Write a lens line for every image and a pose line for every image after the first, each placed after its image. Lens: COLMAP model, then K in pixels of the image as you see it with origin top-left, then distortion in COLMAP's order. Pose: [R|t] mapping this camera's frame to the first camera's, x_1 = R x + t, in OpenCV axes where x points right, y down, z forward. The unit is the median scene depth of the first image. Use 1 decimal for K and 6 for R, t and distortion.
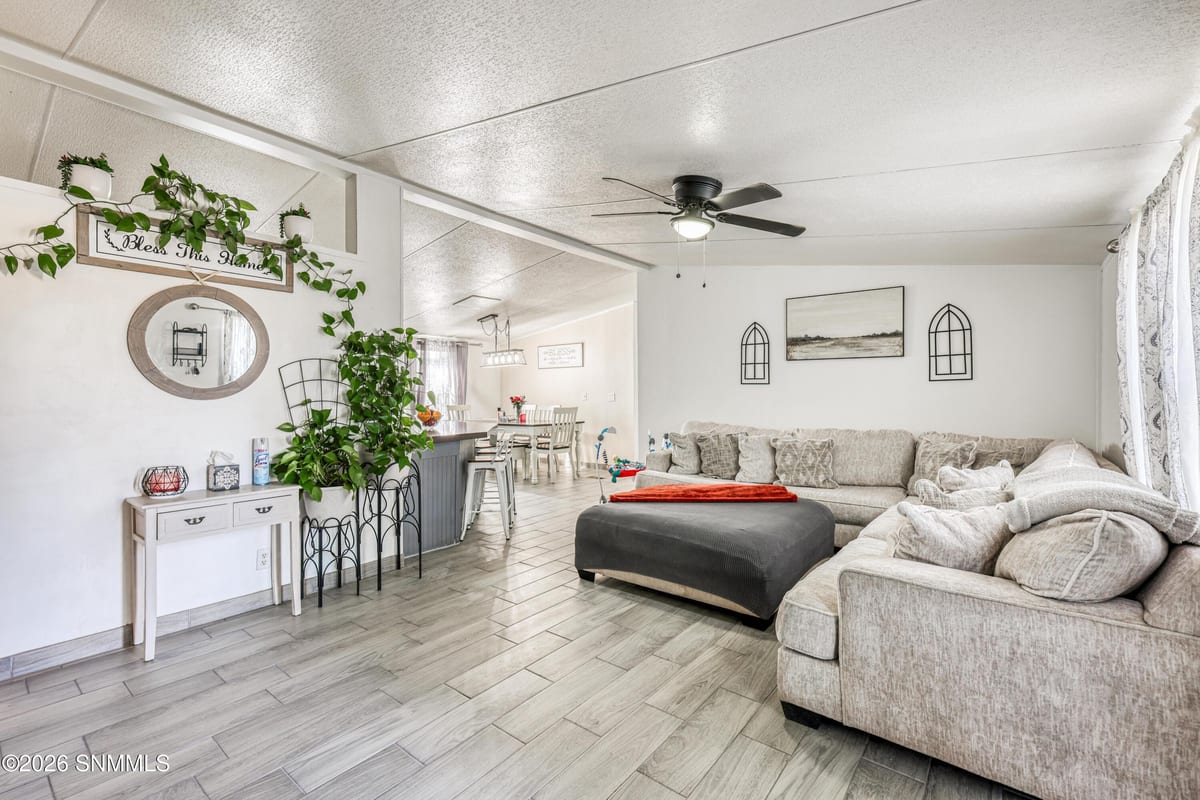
lens RADIAL K [[524.1, 0, 619.6], [0, 524.1, 395.9], [0, 0, 1]] dist [0.003003, 0.000720]
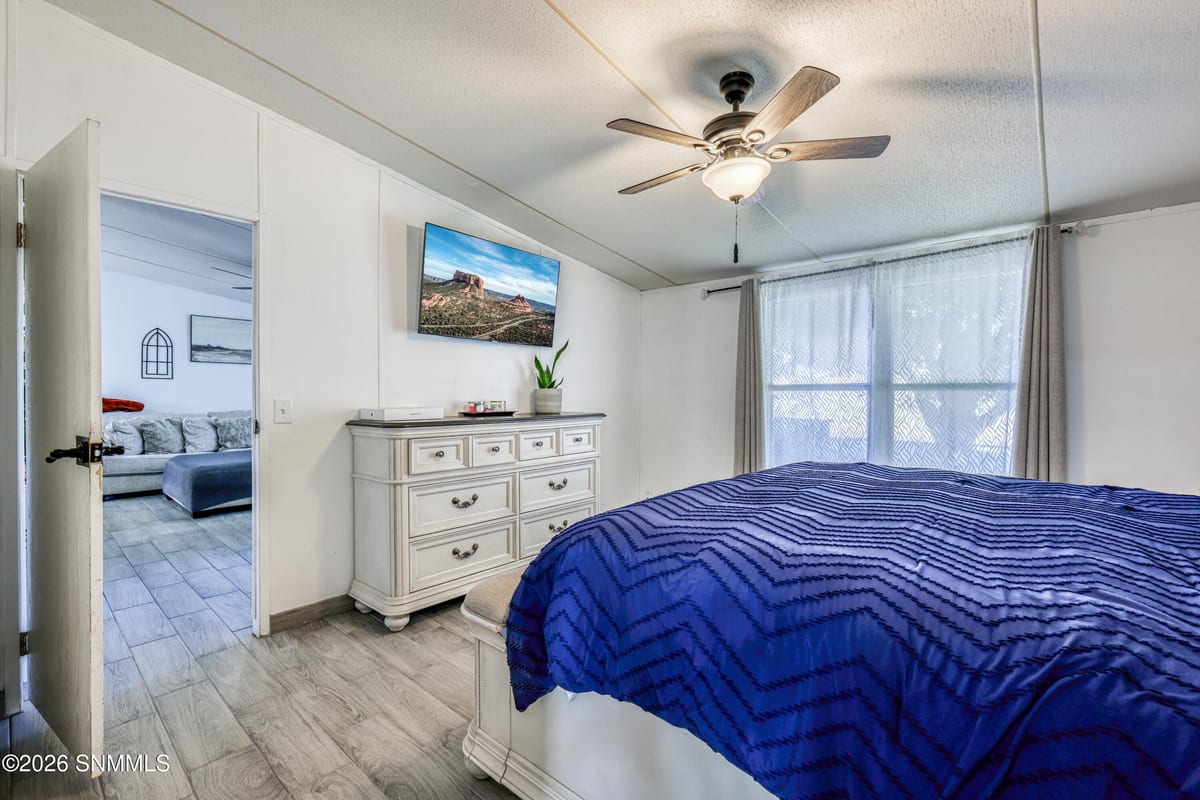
lens RADIAL K [[524.1, 0, 608.2], [0, 524.1, 395.6], [0, 0, 1]] dist [0.003003, 0.000720]
pose [[0.075138, -0.012157, 0.997099, -1.040789], [-0.004921, 0.999909, 0.012562, -0.004379], [-0.997161, -0.005851, 0.075071, -0.163436]]
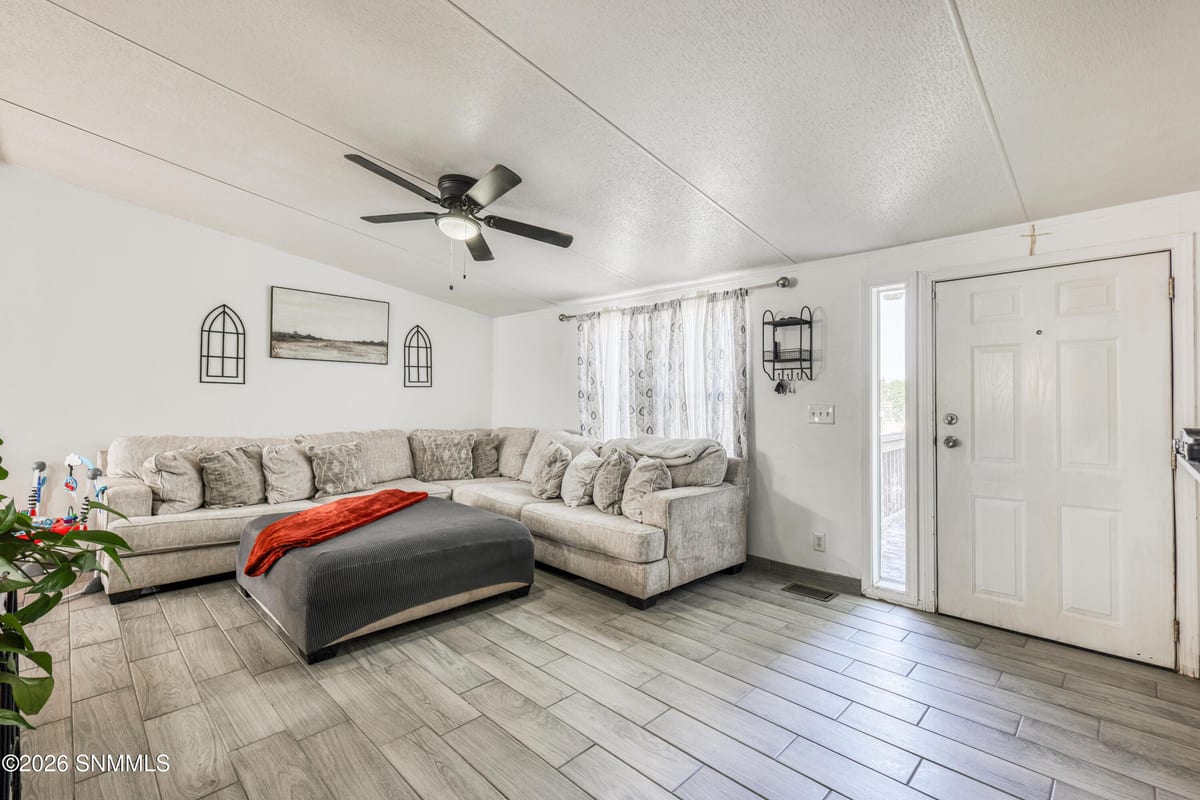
lens RADIAL K [[524.1, 0, 597.5], [0, 524.1, 397.1], [0, 0, 1]] dist [0.003003, 0.000720]
pose [[0.133766, 0.008528, 0.990976, -0.524181], [-0.004008, 0.999959, -0.008064, 0.002512], [-0.991005, -0.002893, 0.133795, 0.399784]]
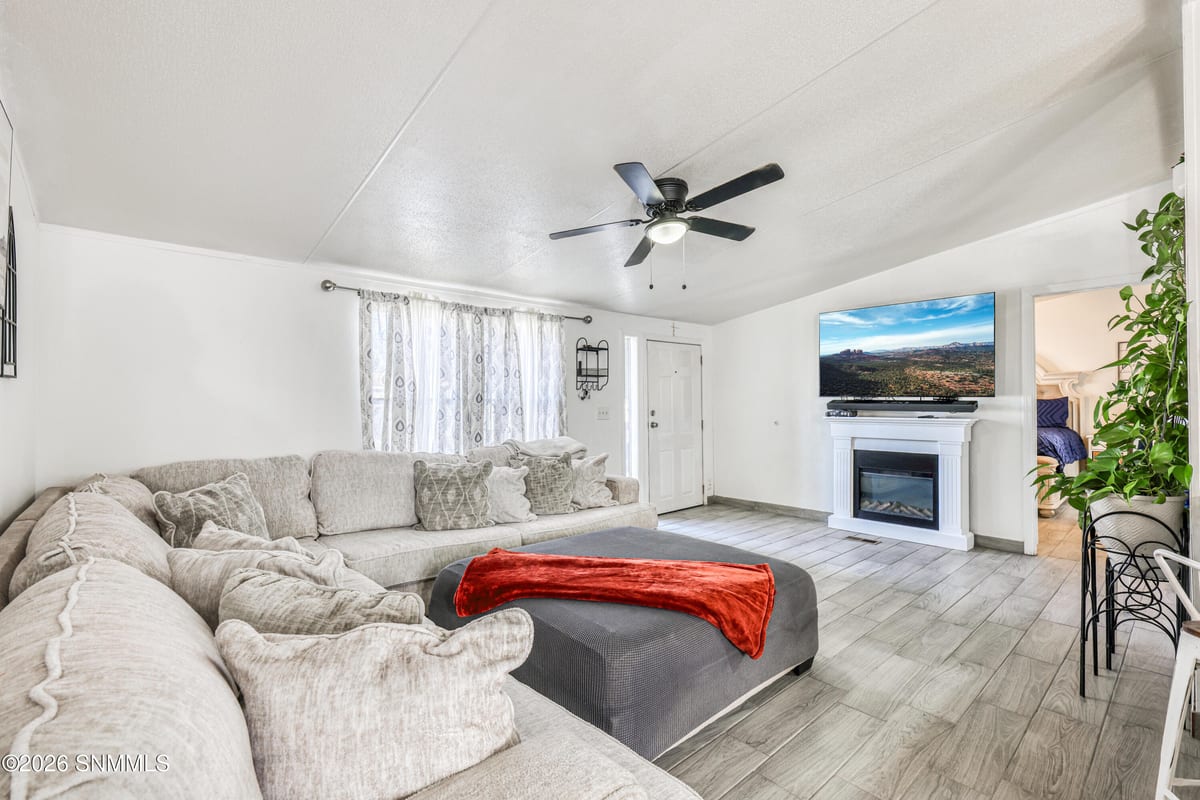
lens RADIAL K [[524.1, 0, 604.4], [0, 524.1, 402.8], [0, 0, 1]] dist [0.003003, 0.000720]
pose [[-0.979286, 0.010470, 0.202213, 0.095174], [0.010842, 0.999941, 0.000729, -0.004113], [-0.202194, 0.002906, -0.979341, 1.382439]]
